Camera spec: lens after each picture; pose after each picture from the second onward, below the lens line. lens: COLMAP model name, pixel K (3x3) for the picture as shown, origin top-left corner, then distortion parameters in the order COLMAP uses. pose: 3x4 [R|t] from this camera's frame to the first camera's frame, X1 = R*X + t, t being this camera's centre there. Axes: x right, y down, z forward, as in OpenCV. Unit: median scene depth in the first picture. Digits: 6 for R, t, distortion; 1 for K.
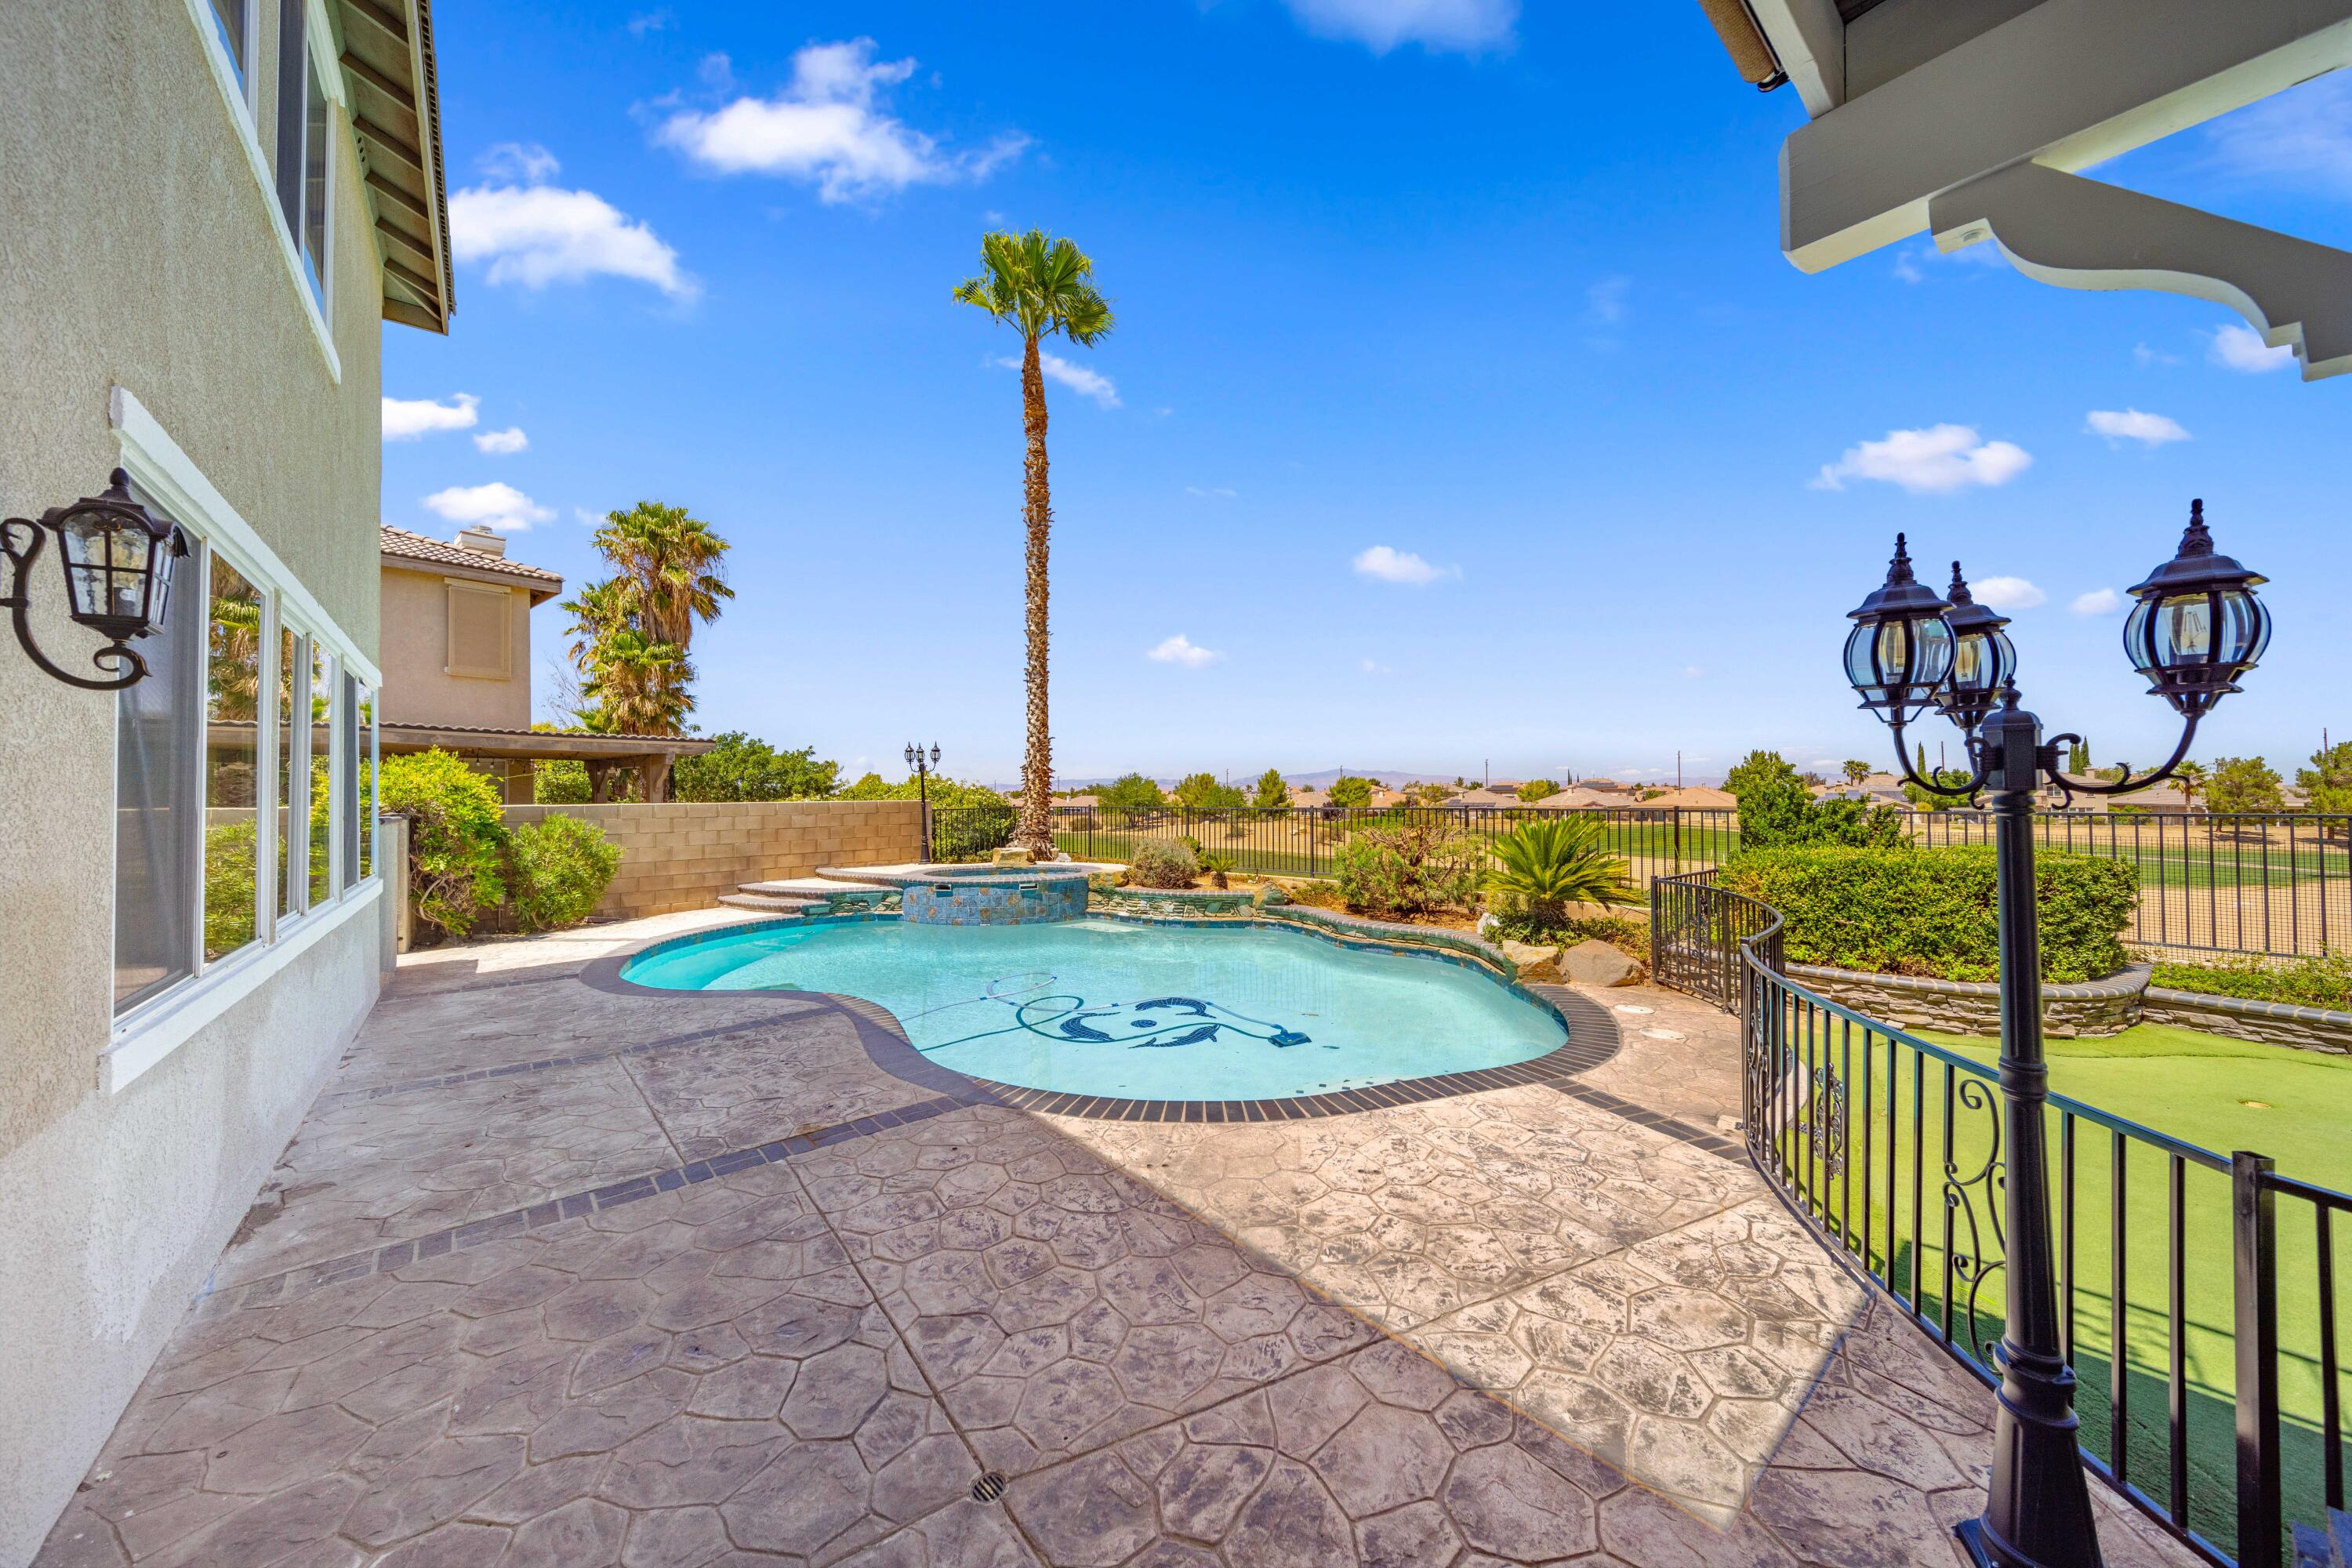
lens RADIAL K [[832.6, 0, 1182.2], [0, 832.6, 777.1], [0, 0, 1]] dist [-0.003550, -0.000277]
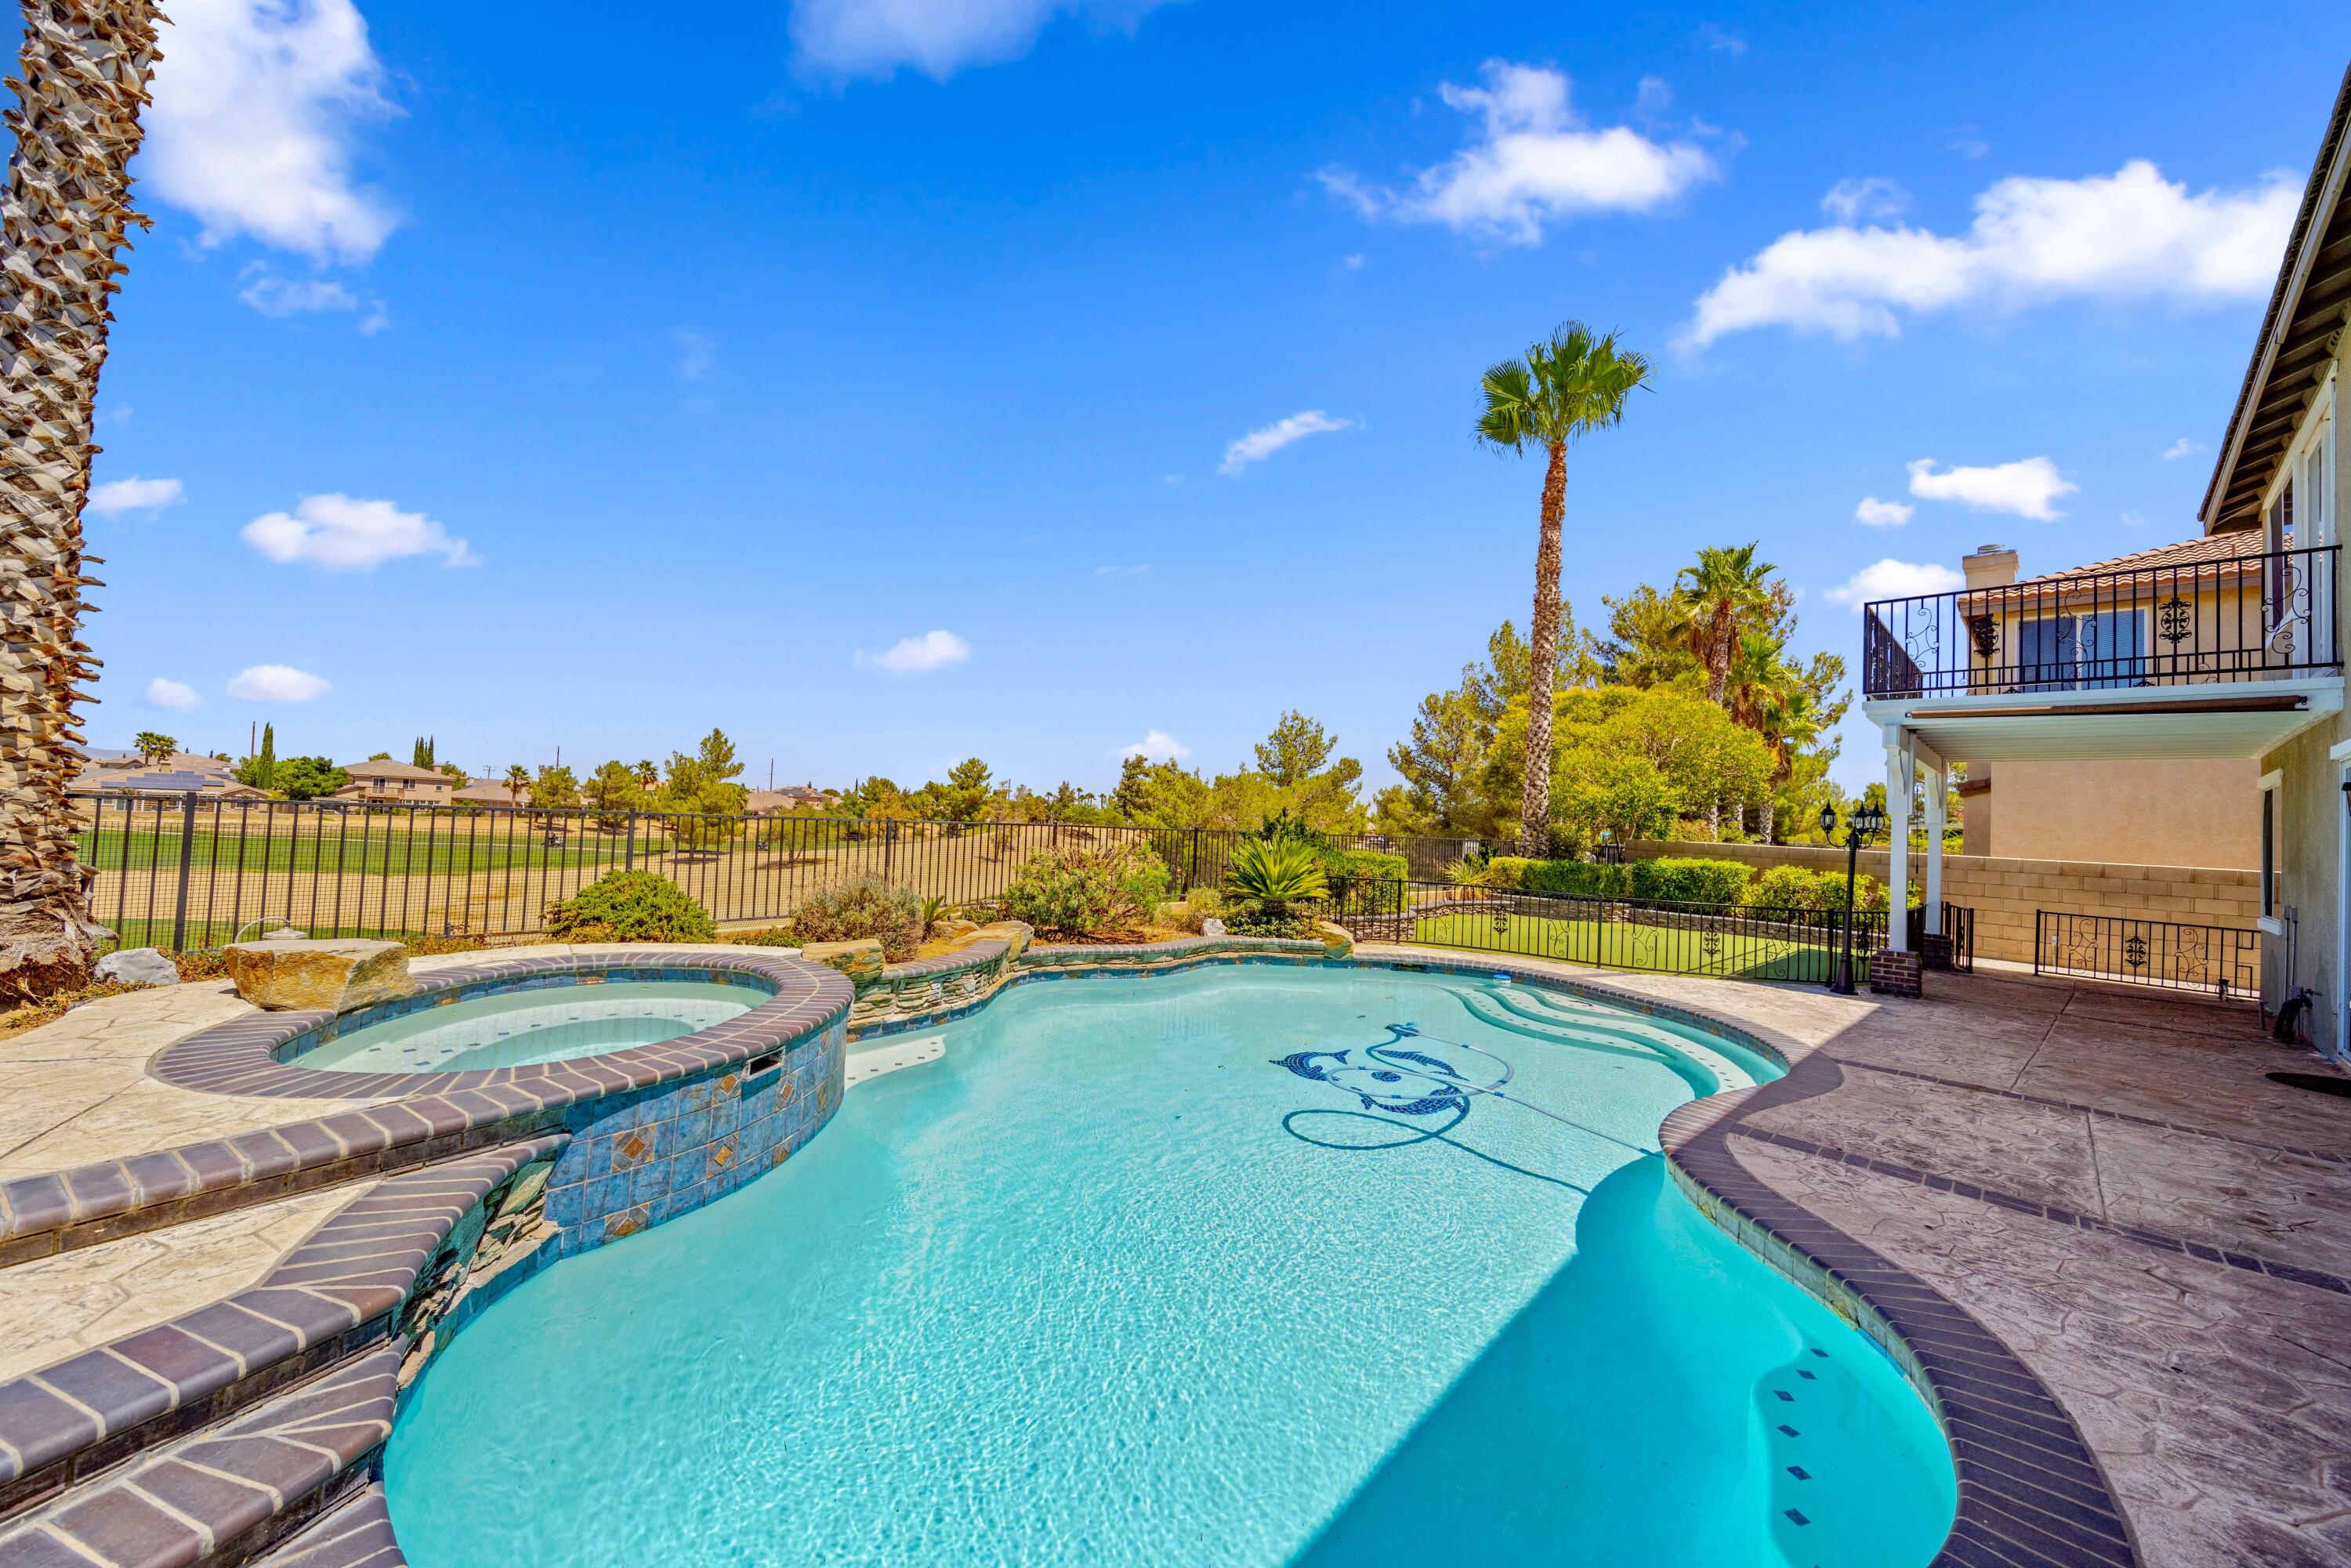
lens RADIAL K [[832.2, 0, 1171.1], [0, 832.2, 792.2], [0, 0, 1]] dist [-0.003550, -0.000277]
pose [[-0.047776, 0.035966, 0.998210, -0.483287], [-0.068165, 0.996904, -0.039181, 0.020784], [-0.996529, -0.069915, -0.045177, 0.662917]]
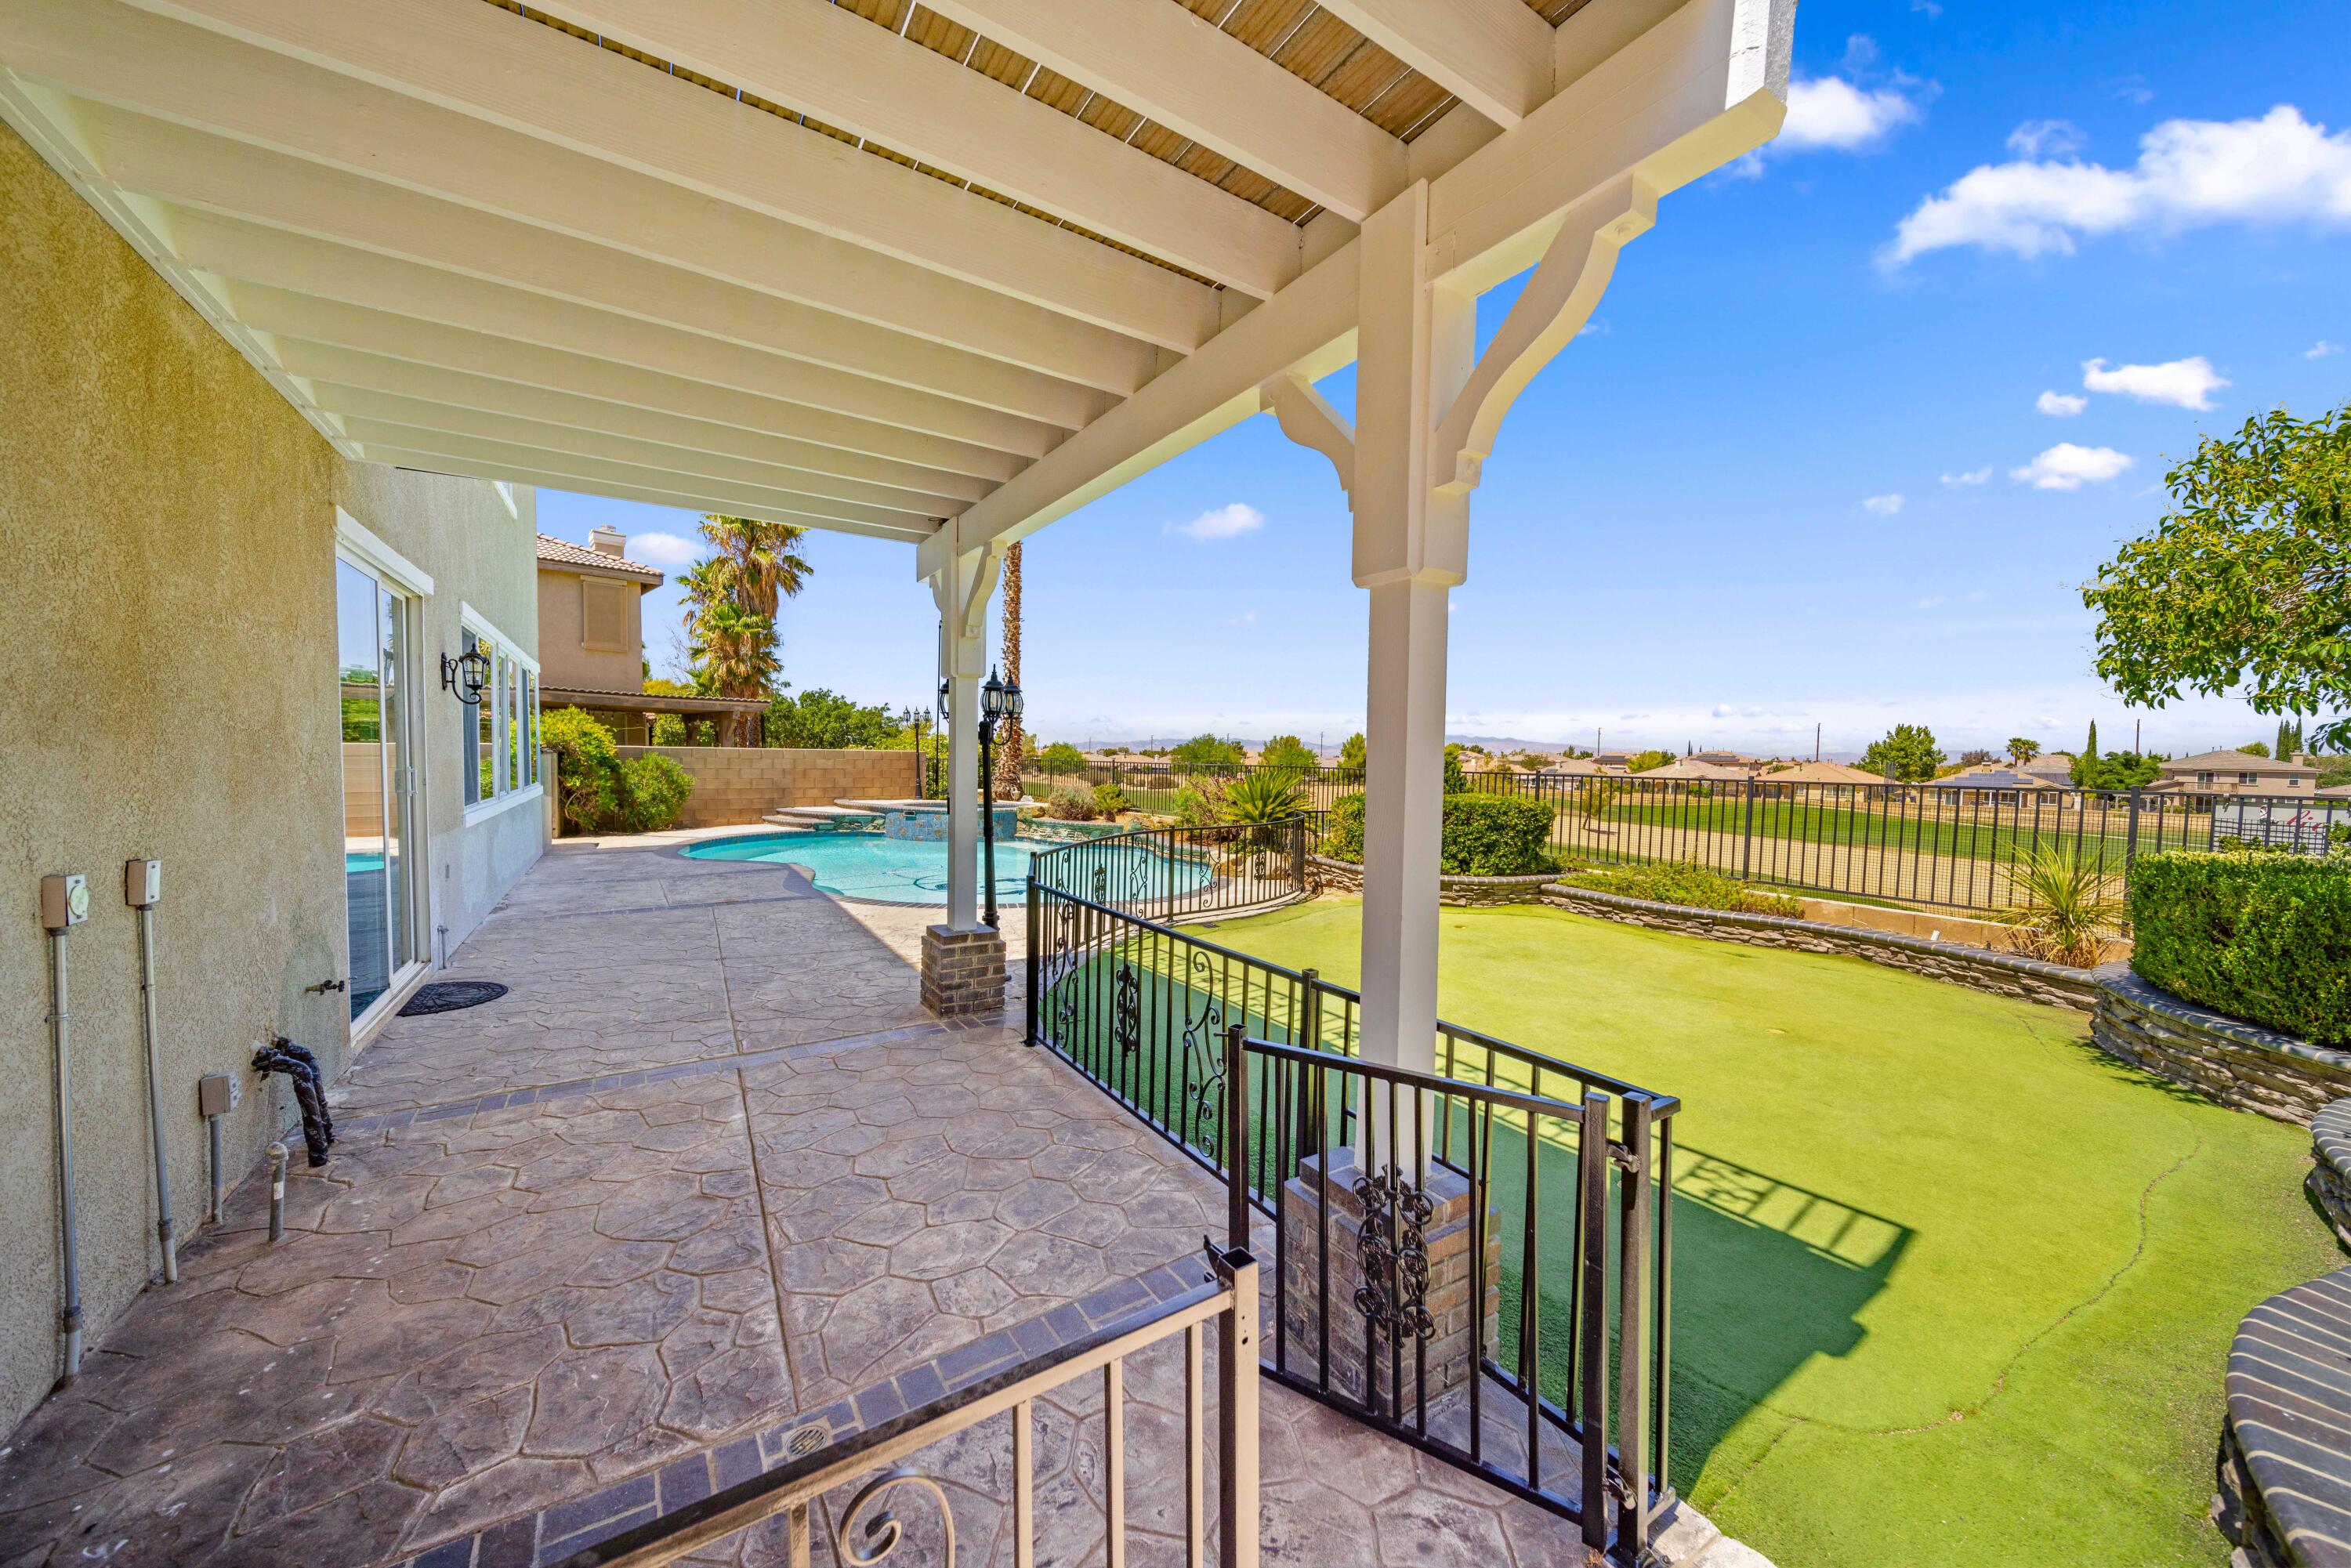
lens RADIAL K [[832.2, 0, 1169.1], [0, 832.2, 787.1], [0, 0, 1]] dist [-0.003550, -0.000277]
pose [[0.992455, 0.030762, -0.118684, 0.232919], [-0.023679, 0.997879, 0.060635, -0.003851], [0.120298, -0.057367, 0.991079, -0.242479]]
